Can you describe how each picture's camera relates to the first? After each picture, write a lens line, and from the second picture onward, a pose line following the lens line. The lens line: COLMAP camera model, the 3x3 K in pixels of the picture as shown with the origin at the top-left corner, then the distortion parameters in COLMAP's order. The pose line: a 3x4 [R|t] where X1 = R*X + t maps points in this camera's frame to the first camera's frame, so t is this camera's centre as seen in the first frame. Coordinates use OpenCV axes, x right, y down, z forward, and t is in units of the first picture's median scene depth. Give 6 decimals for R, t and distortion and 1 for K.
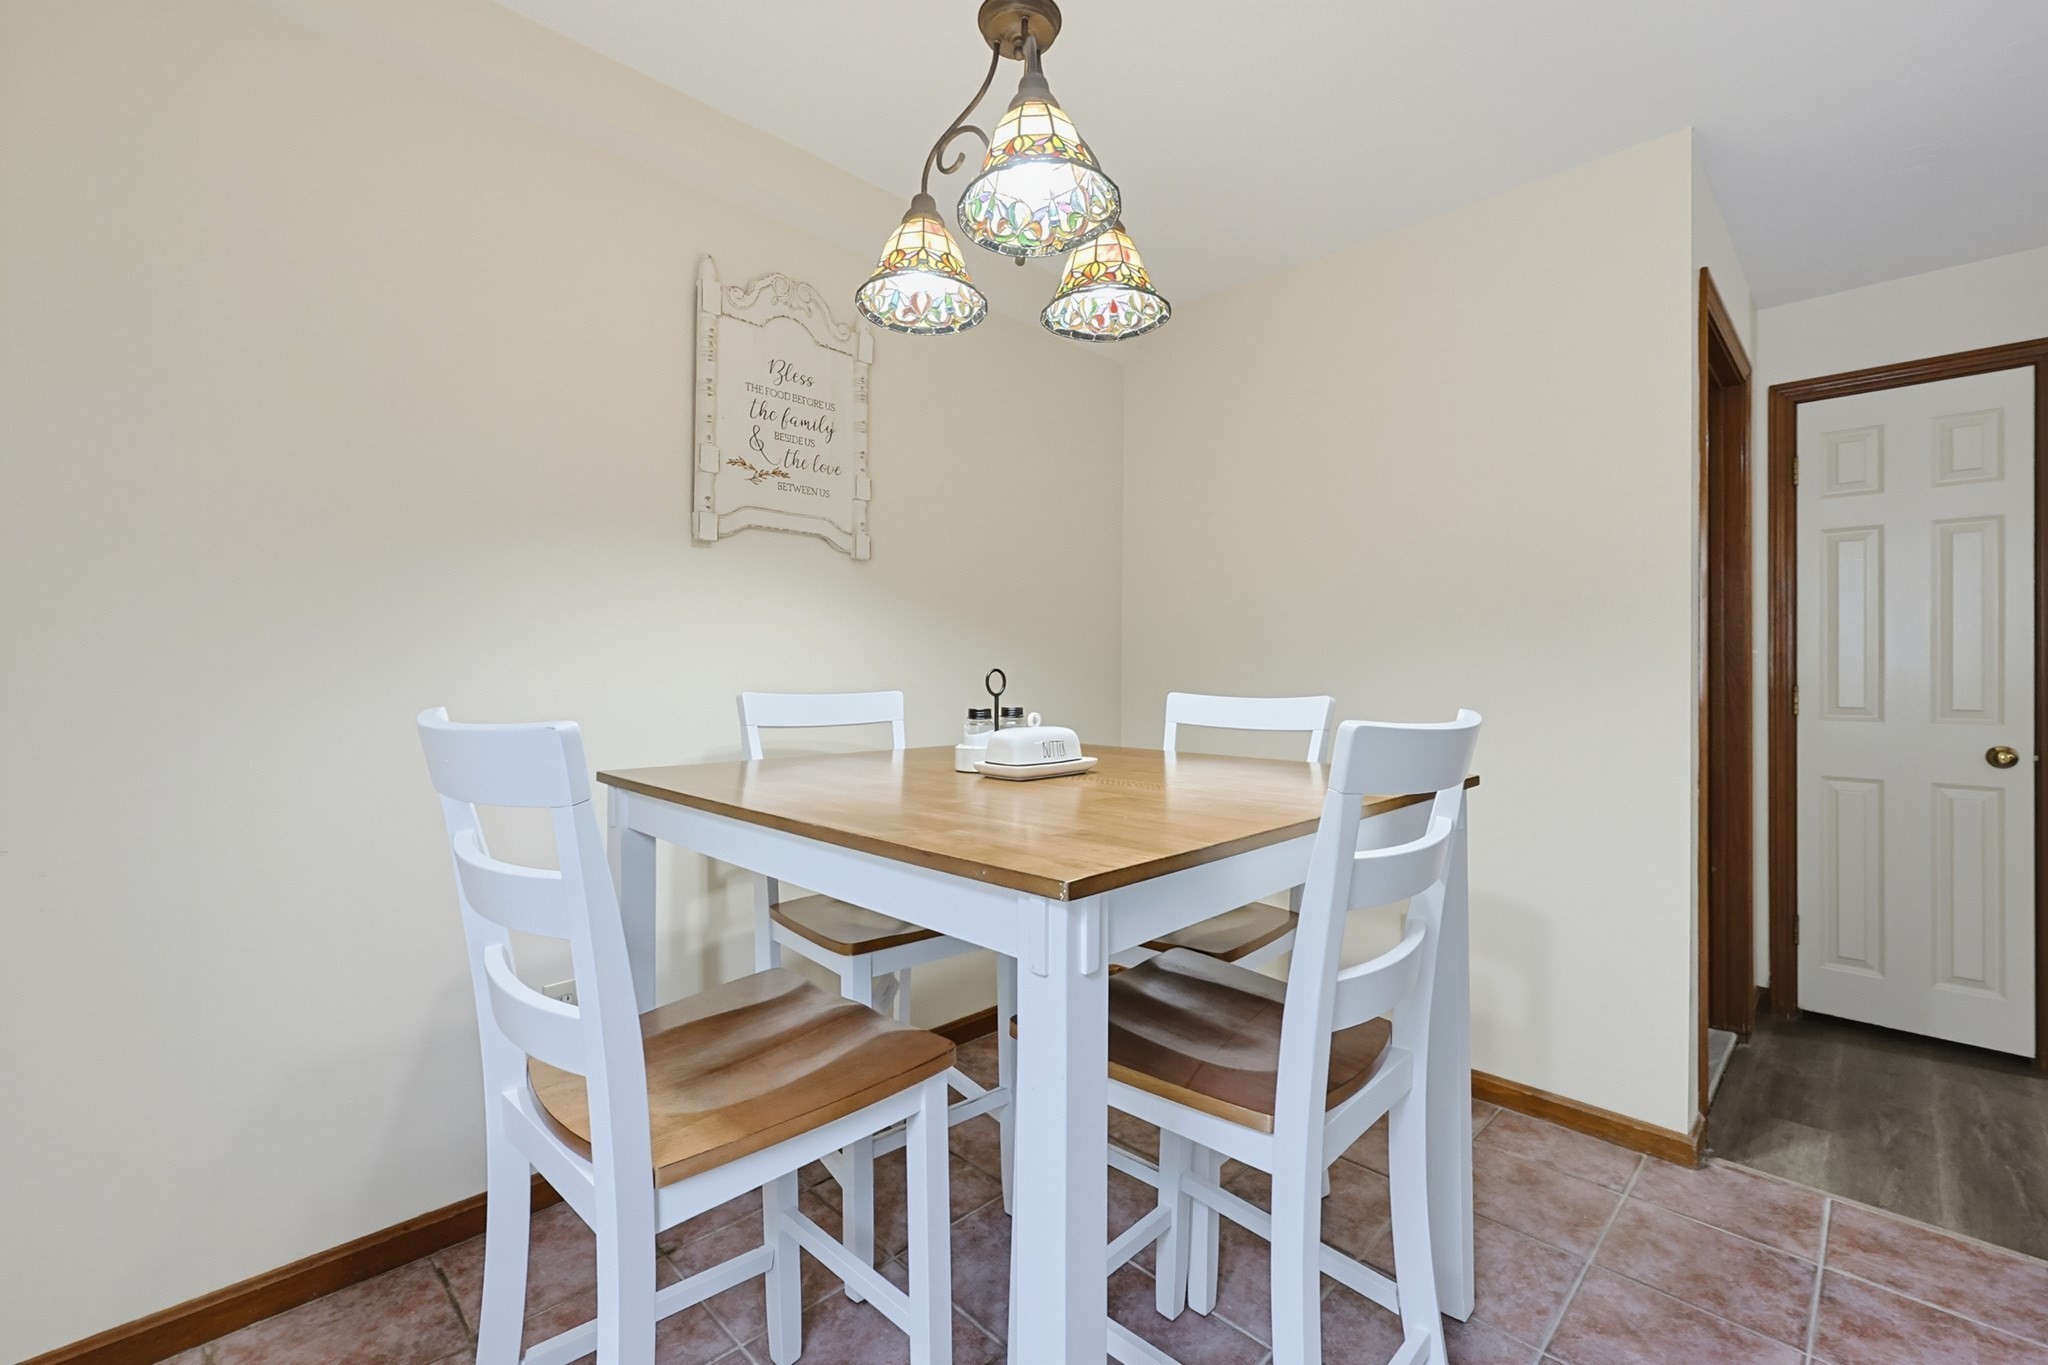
lens RADIAL K [[879.4, 0, 982.5], [0, 879.4, 667.0], [0, 0, 1]] dist [0.000297, 0.000542]
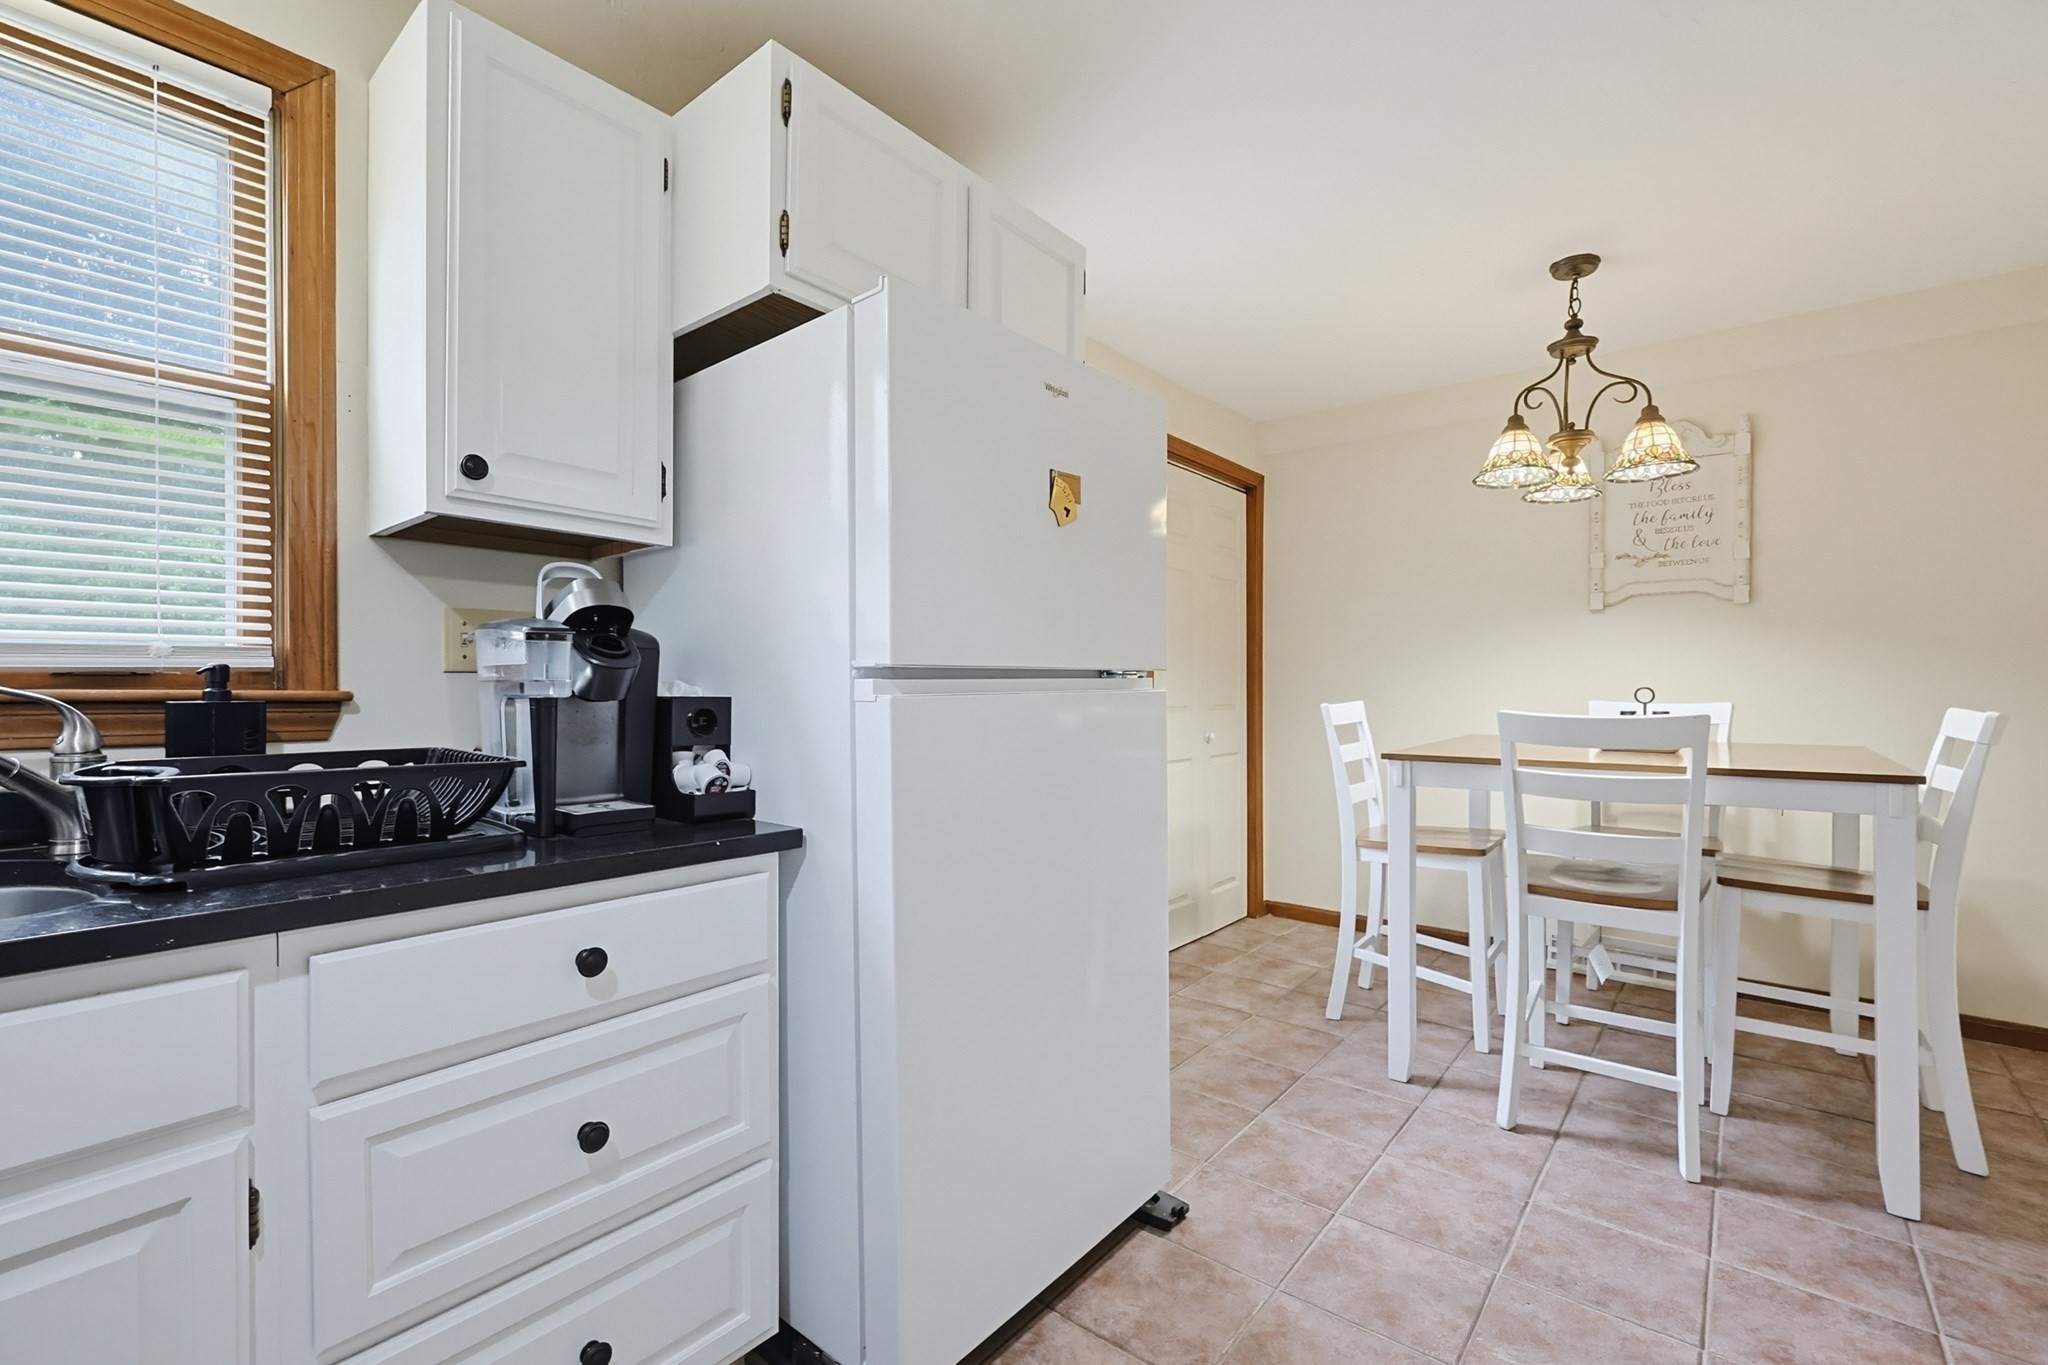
lens RADIAL K [[879.4, 0, 995.8], [0, 879.4, 694.6], [0, 0, 1]] dist [0.000297, 0.000542]
pose [[0.061693, 0.010222, -0.998043, 1.212687], [0.010256, 0.999888, 0.010875, -0.010798], [0.998043, -0.010906, 0.061581, -0.230190]]
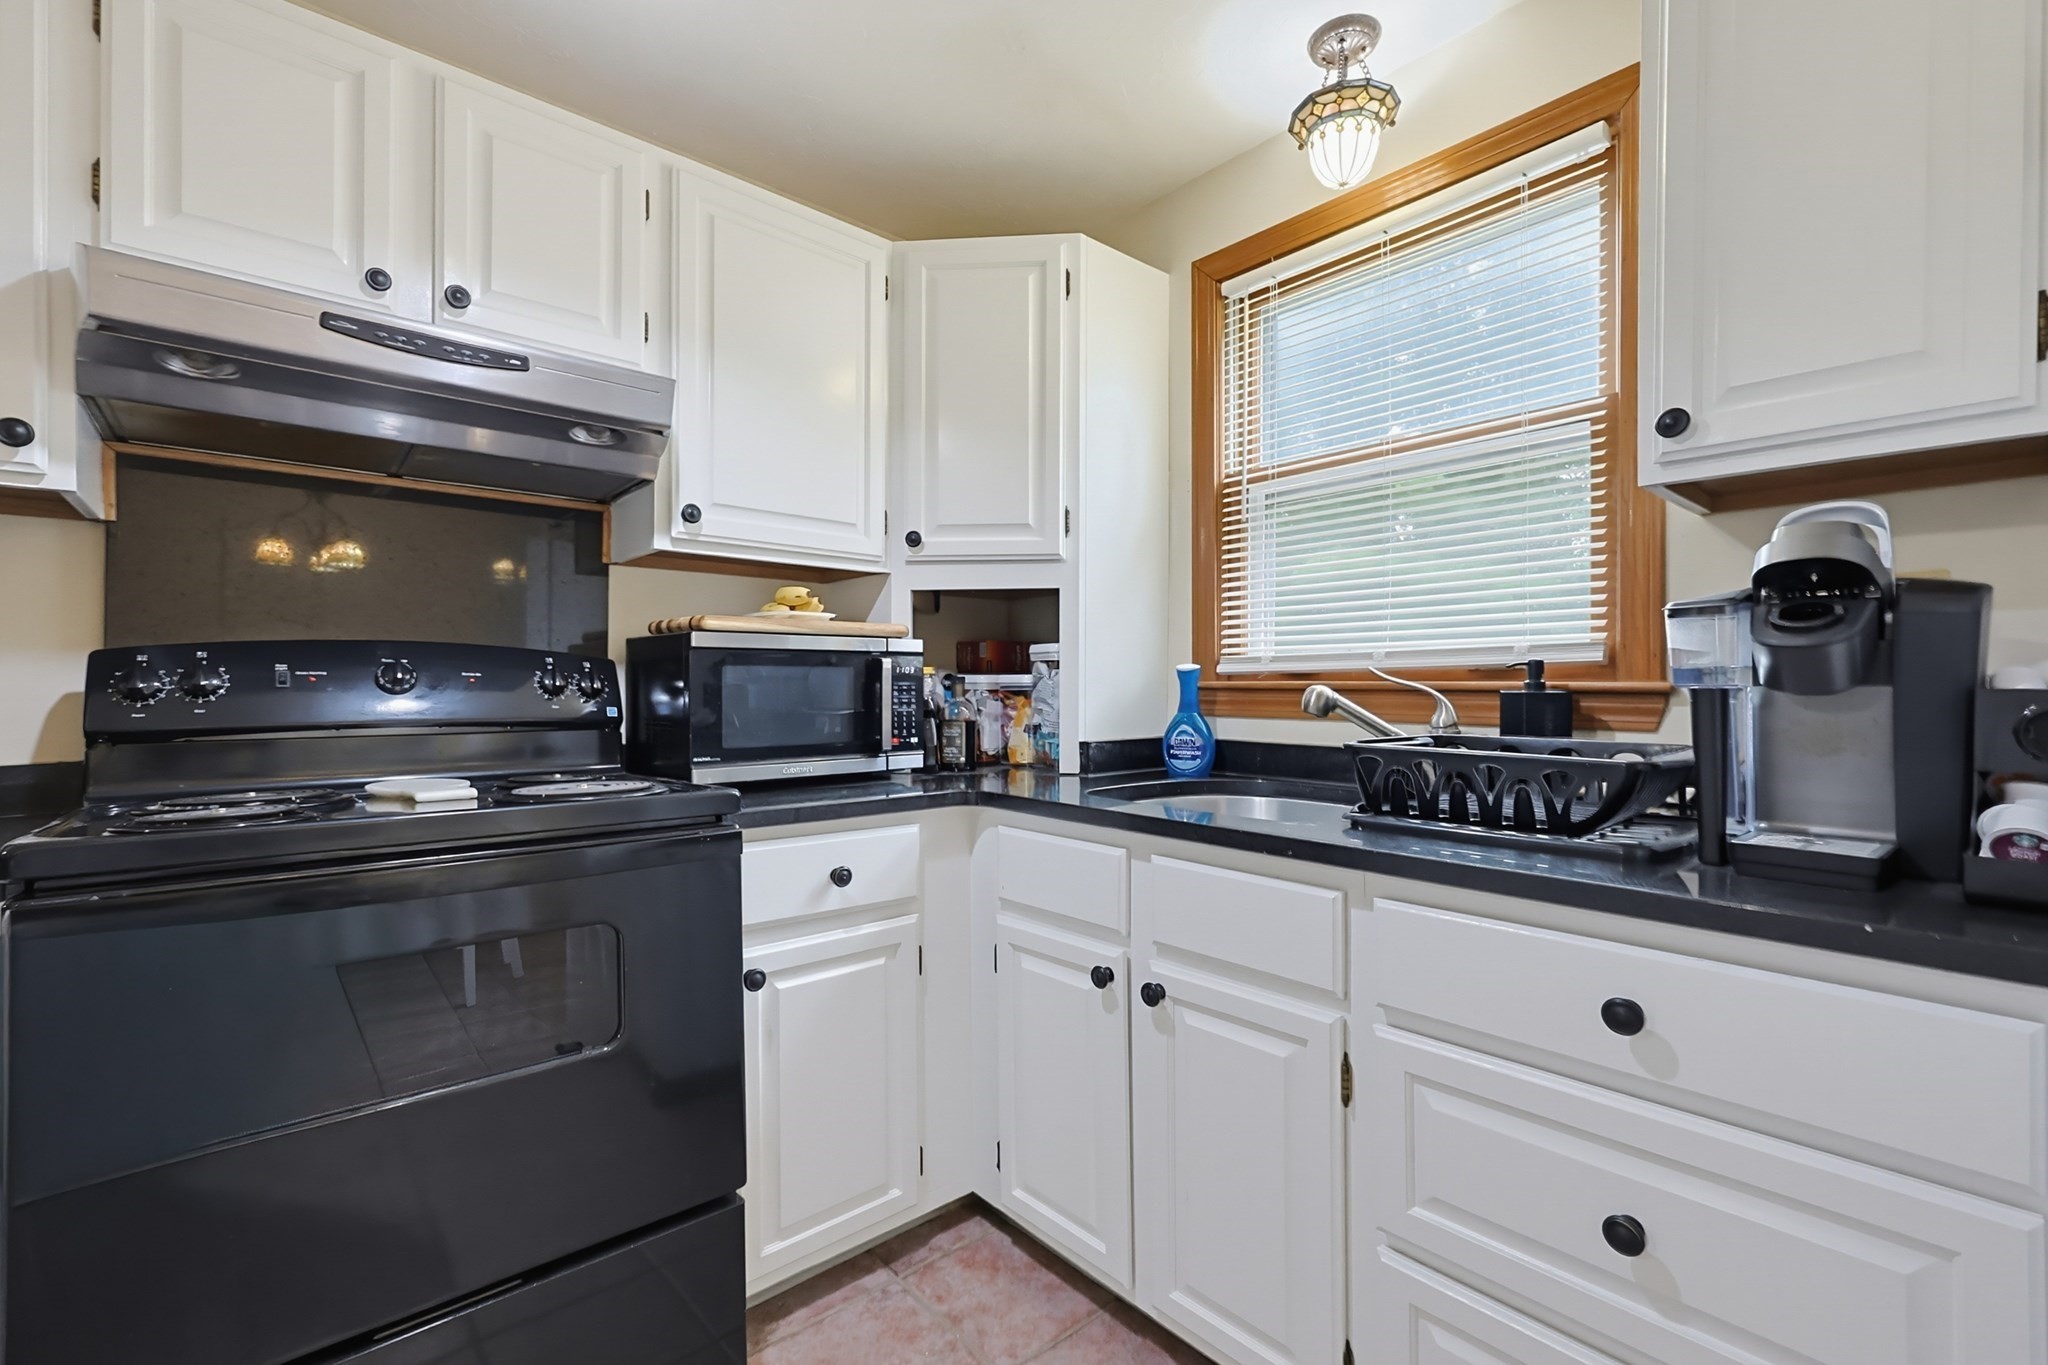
lens RADIAL K [[879.4, 0, 1008.1], [0, 879.4, 685.6], [0, 0, 1]] dist [0.000297, 0.000542]
pose [[-0.995141, 0.001063, 0.098451, 0.897249], [-0.000169, 0.999922, -0.012506, 0.000208], [-0.098456, -0.012462, -0.995063, 0.034950]]
